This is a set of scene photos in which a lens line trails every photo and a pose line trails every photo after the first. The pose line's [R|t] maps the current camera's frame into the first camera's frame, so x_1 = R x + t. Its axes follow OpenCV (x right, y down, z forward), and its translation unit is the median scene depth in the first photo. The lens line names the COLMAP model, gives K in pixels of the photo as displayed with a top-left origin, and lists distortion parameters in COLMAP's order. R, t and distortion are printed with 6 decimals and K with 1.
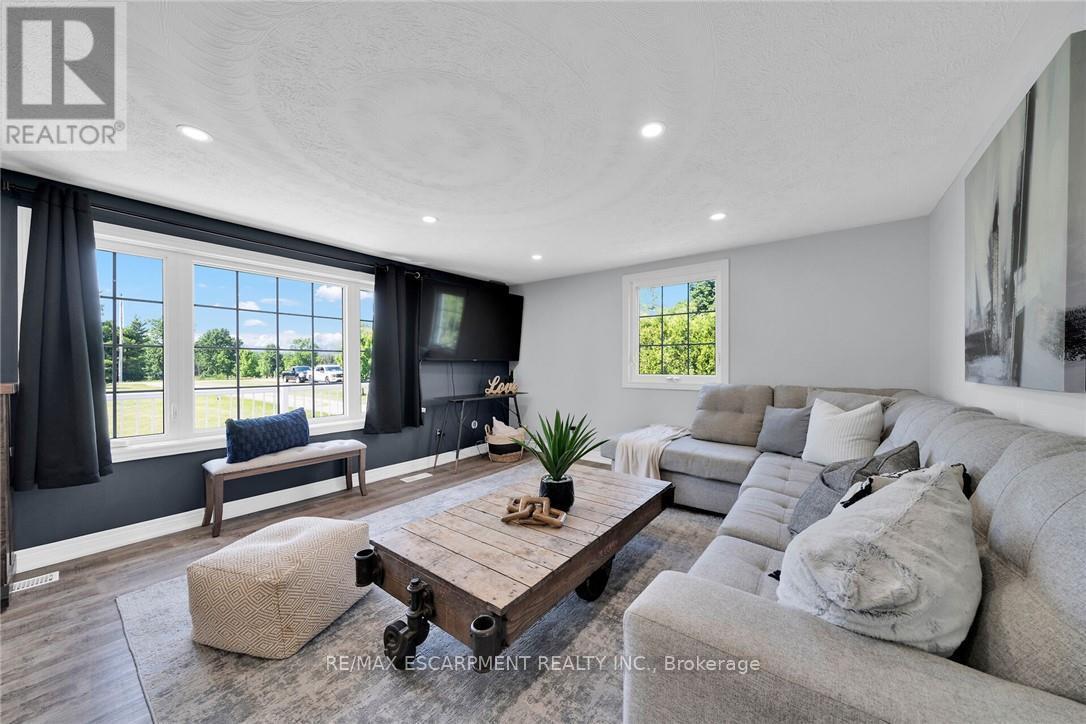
lens RADIAL K [[378.9, 0, 543.8], [0, 378.9, 366.9], [0, 0, 1]] dist [-0.001149, -0.000074]
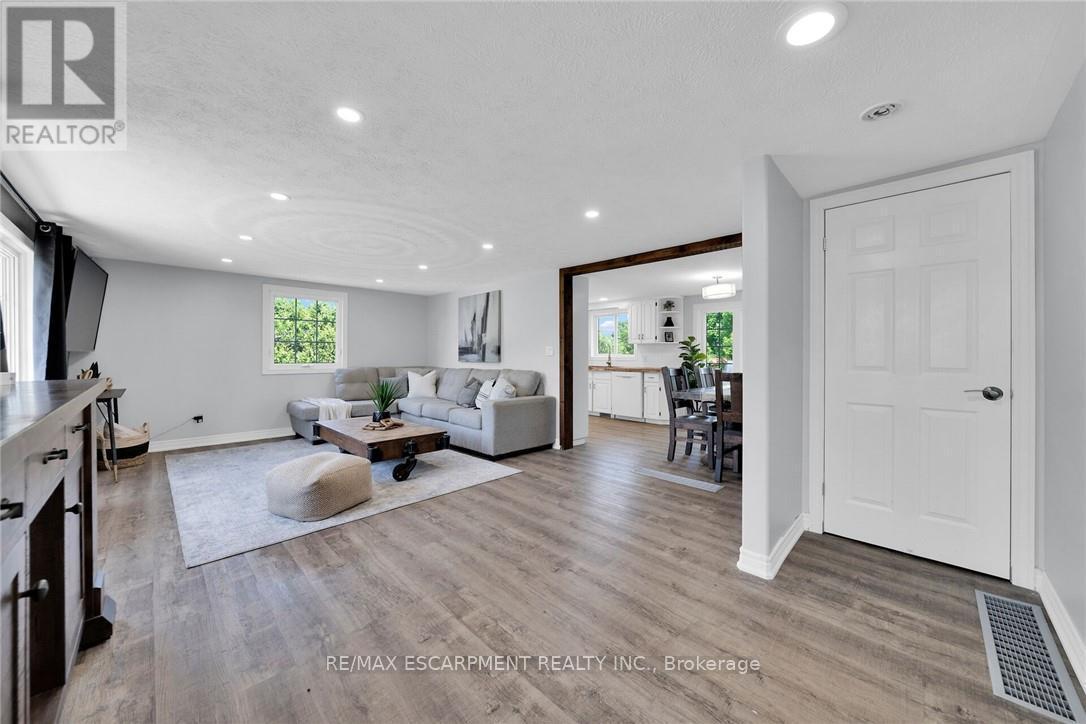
lens RADIAL K [[408.3, 0, 564.2], [0, 408.3, 354.0], [0, 0, 1]] dist [-0.007590, 0.000075]
pose [[0.098216, 0.005552, 0.995150, -1.283356], [0.002714, 0.999979, -0.005846, -0.002401], [-0.995161, 0.003275, 0.098199, -0.128869]]
